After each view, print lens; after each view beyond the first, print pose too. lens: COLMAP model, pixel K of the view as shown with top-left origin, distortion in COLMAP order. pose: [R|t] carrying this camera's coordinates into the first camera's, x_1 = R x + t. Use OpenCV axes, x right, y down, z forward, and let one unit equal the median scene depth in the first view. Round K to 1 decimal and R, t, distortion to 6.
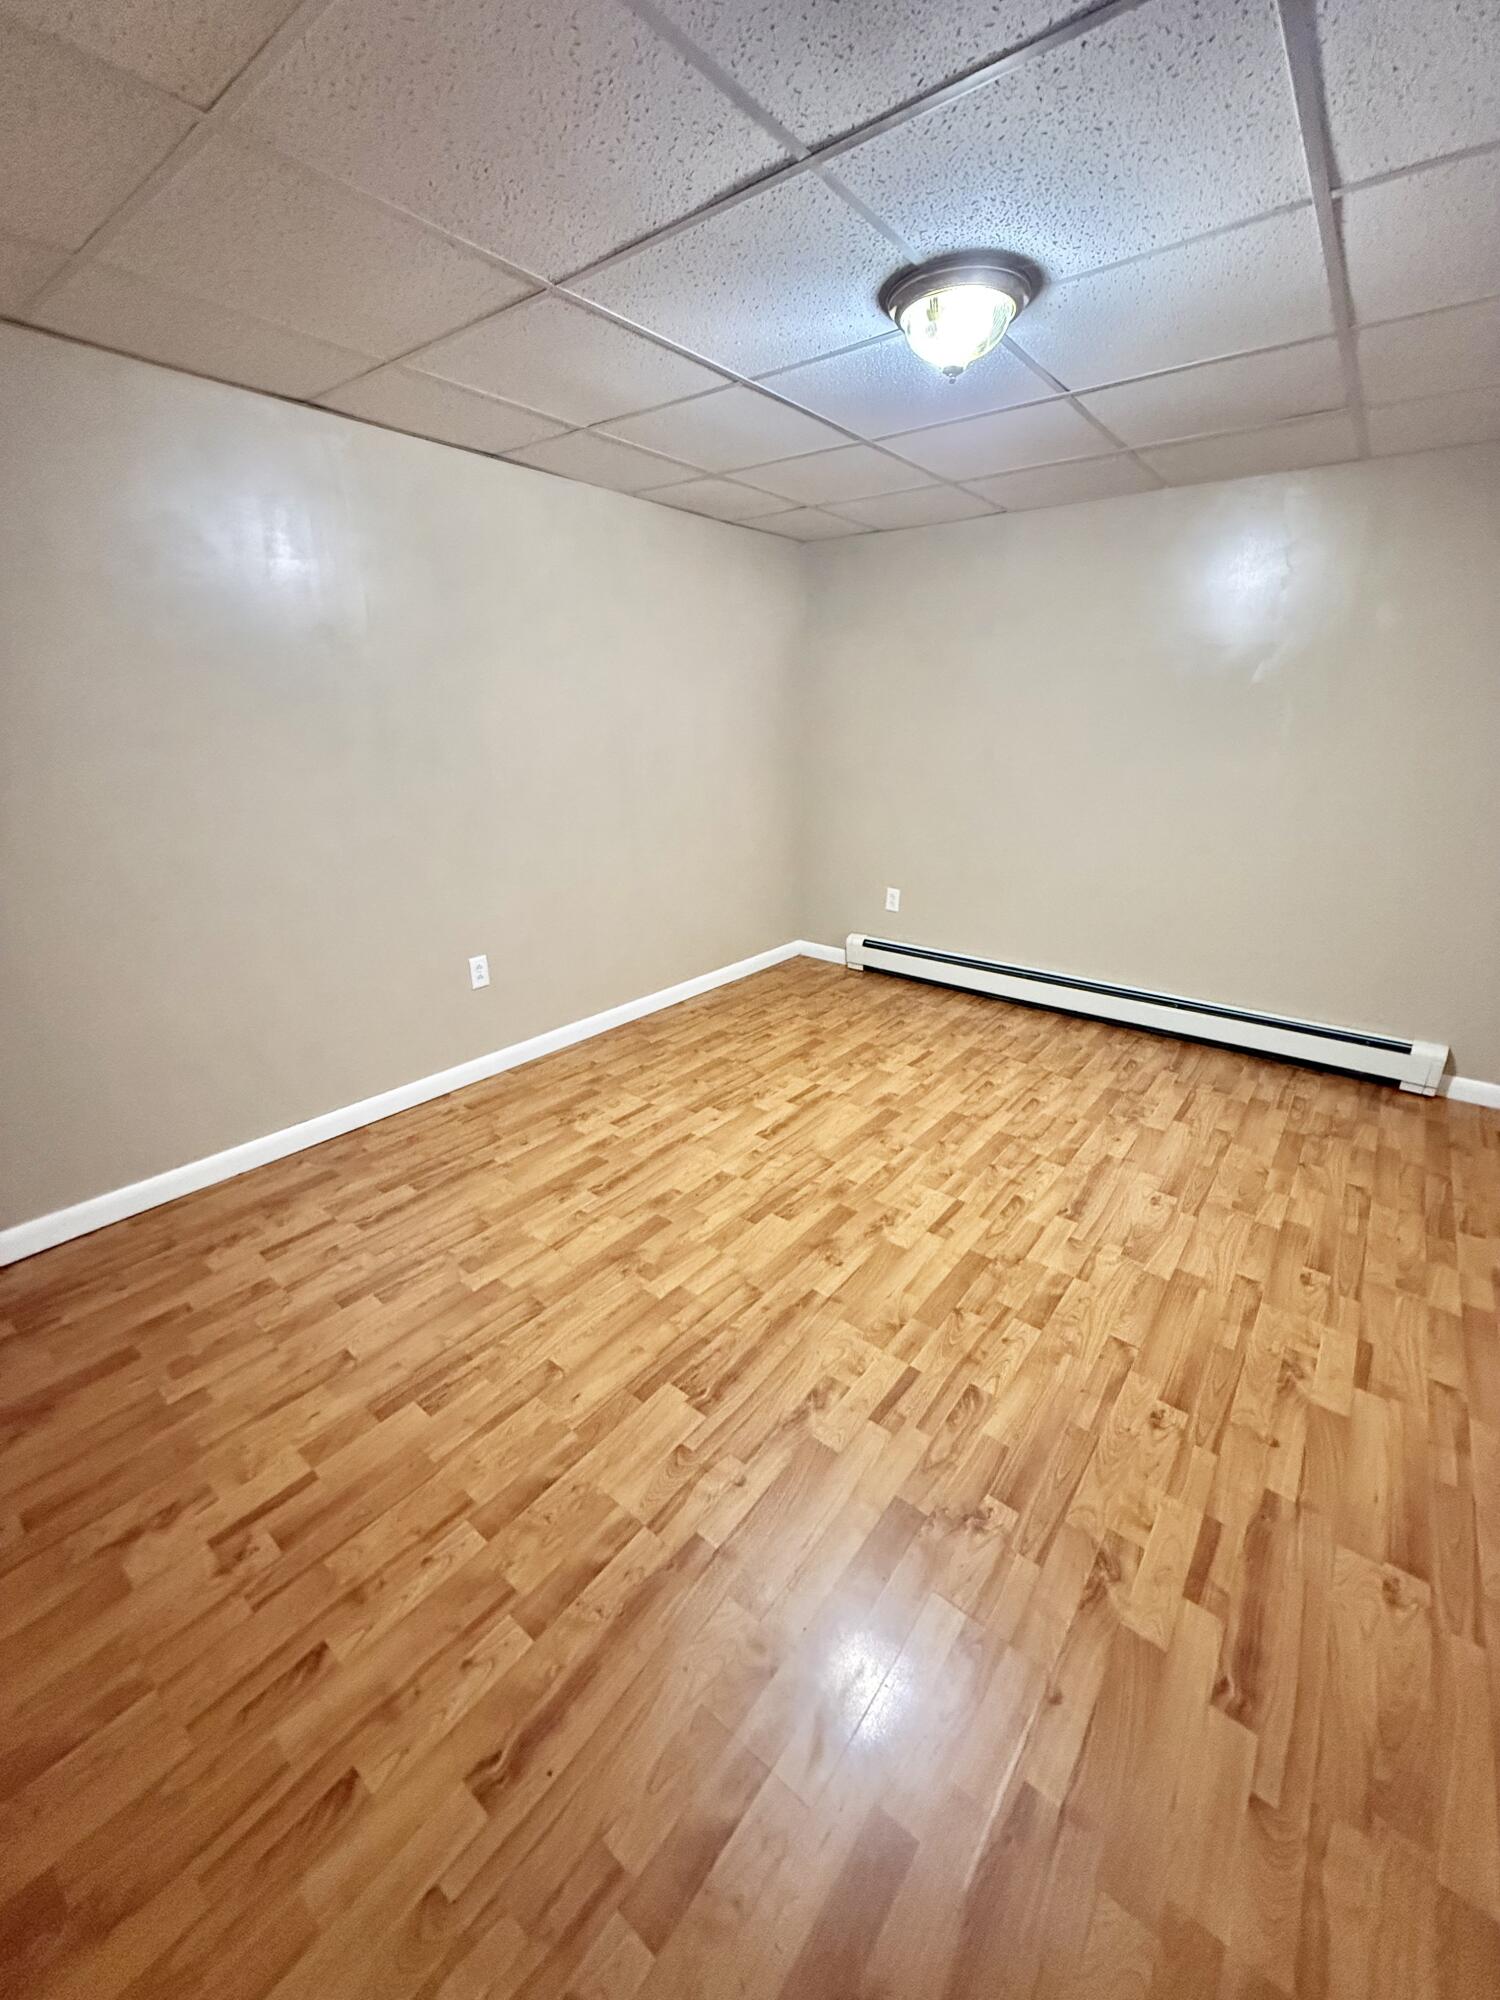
lens RADIAL K [[795.3, 0, 748.5], [0, 795.3, 1000.4], [0, 0, 1]] dist [-0.001985, 0.000572]
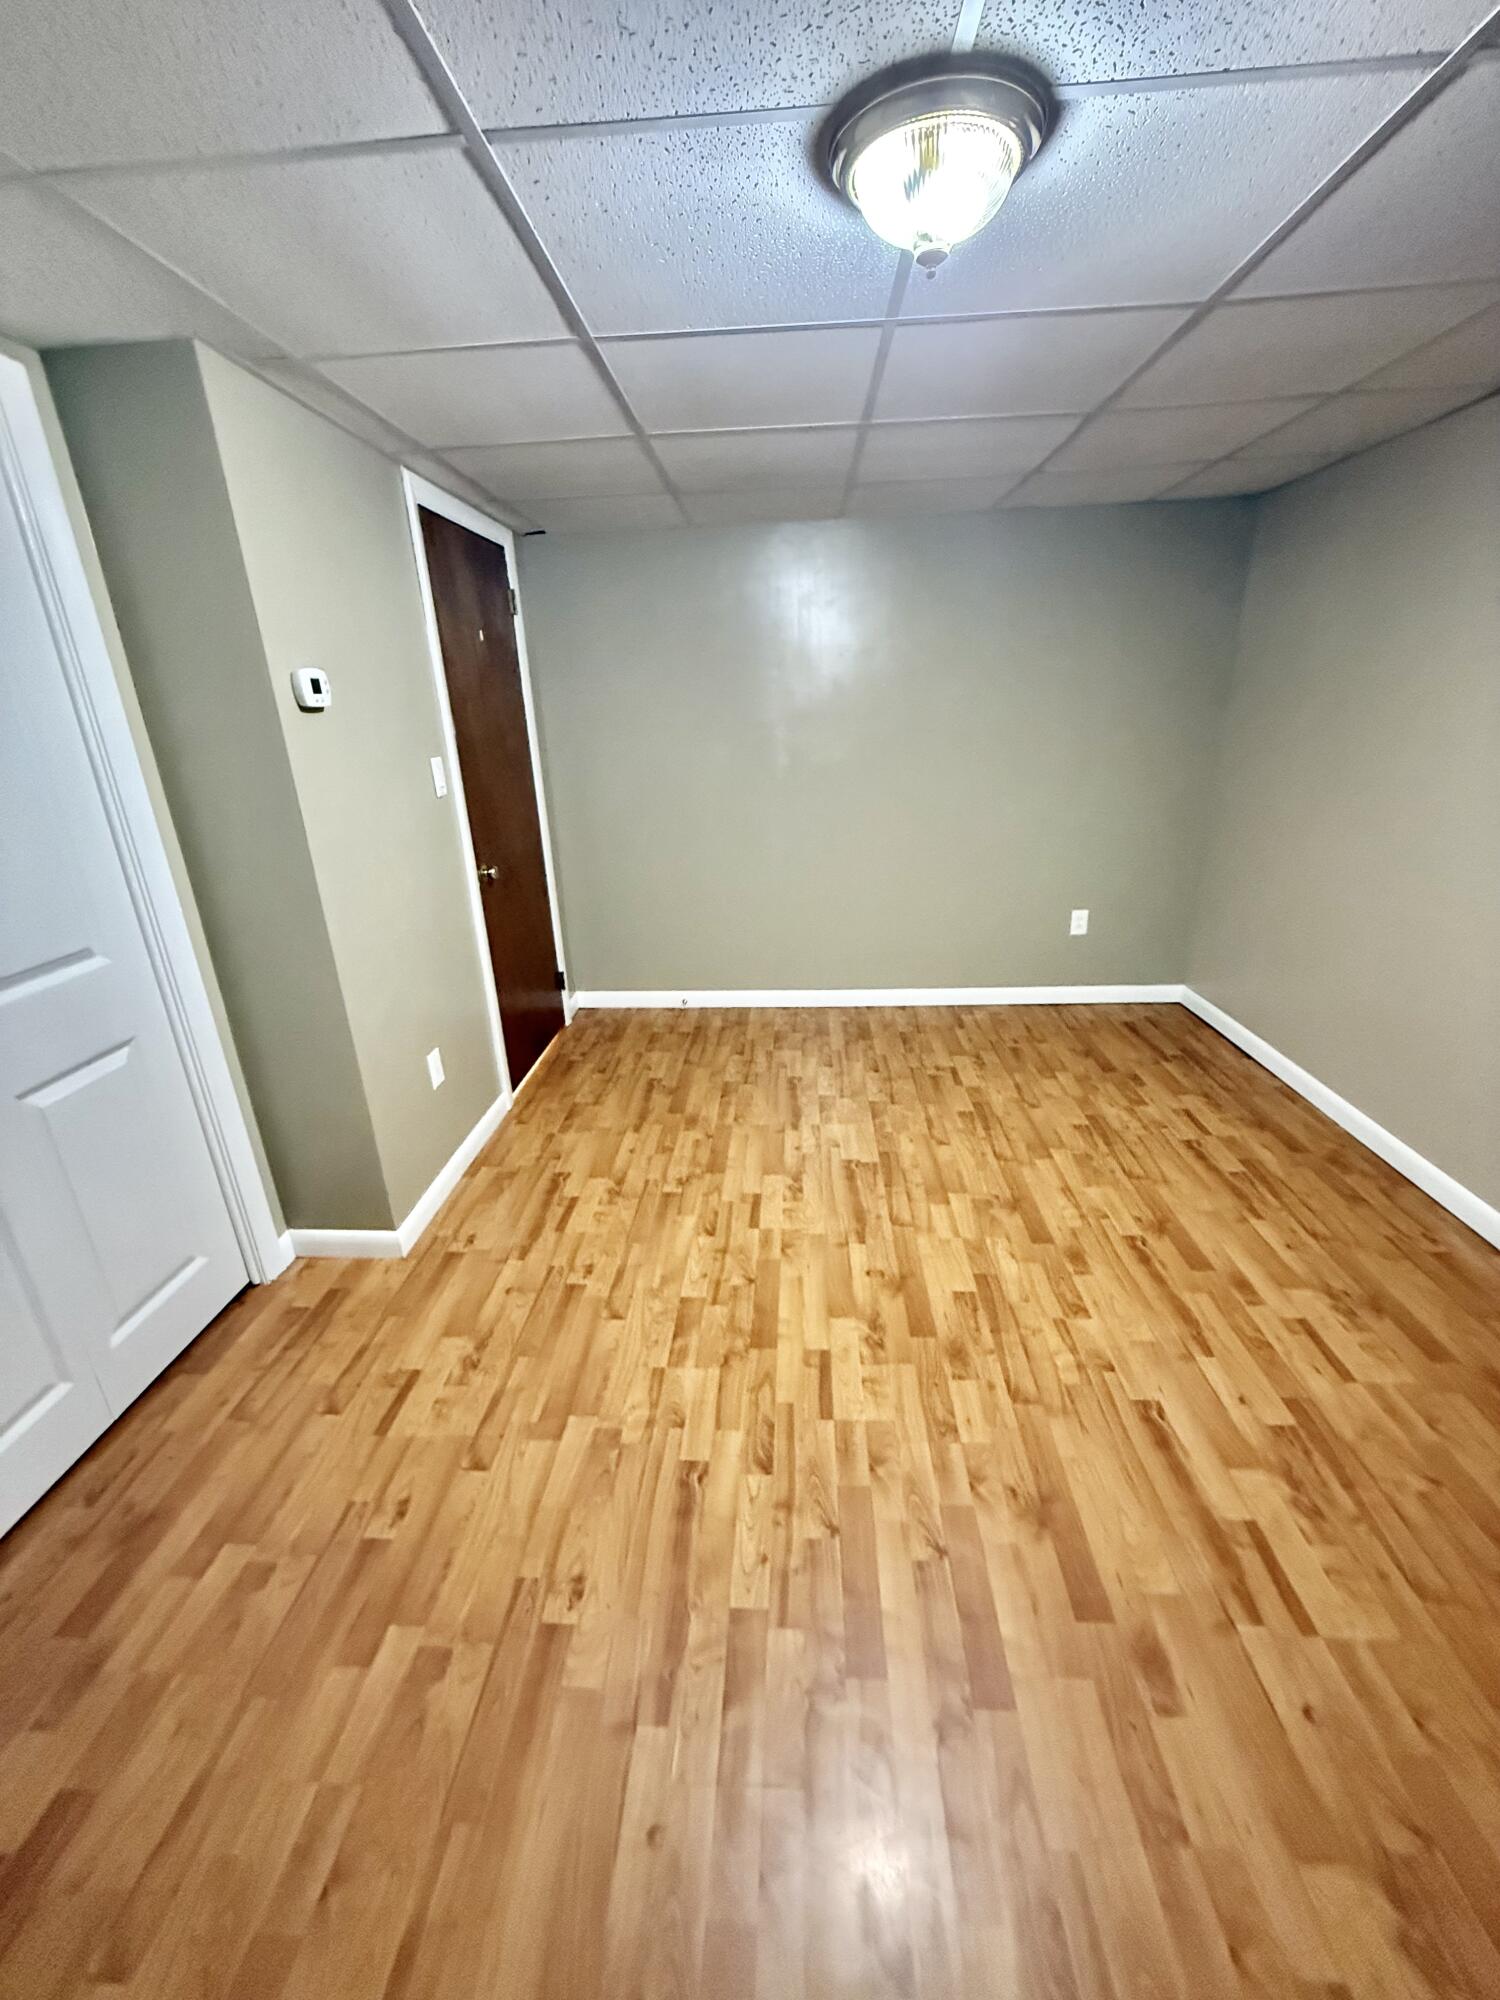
lens RADIAL K [[795.3, 0, 747.6], [0, 795.3, 1000.7], [0, 0, 1]] dist [-0.001985, 0.000572]
pose [[-0.819122, 0.225057, -0.527626, 0.722506], [-0.161558, 0.792067, 0.588667, -0.541167], [0.550399, 0.567432, -0.612439, 1.375022]]
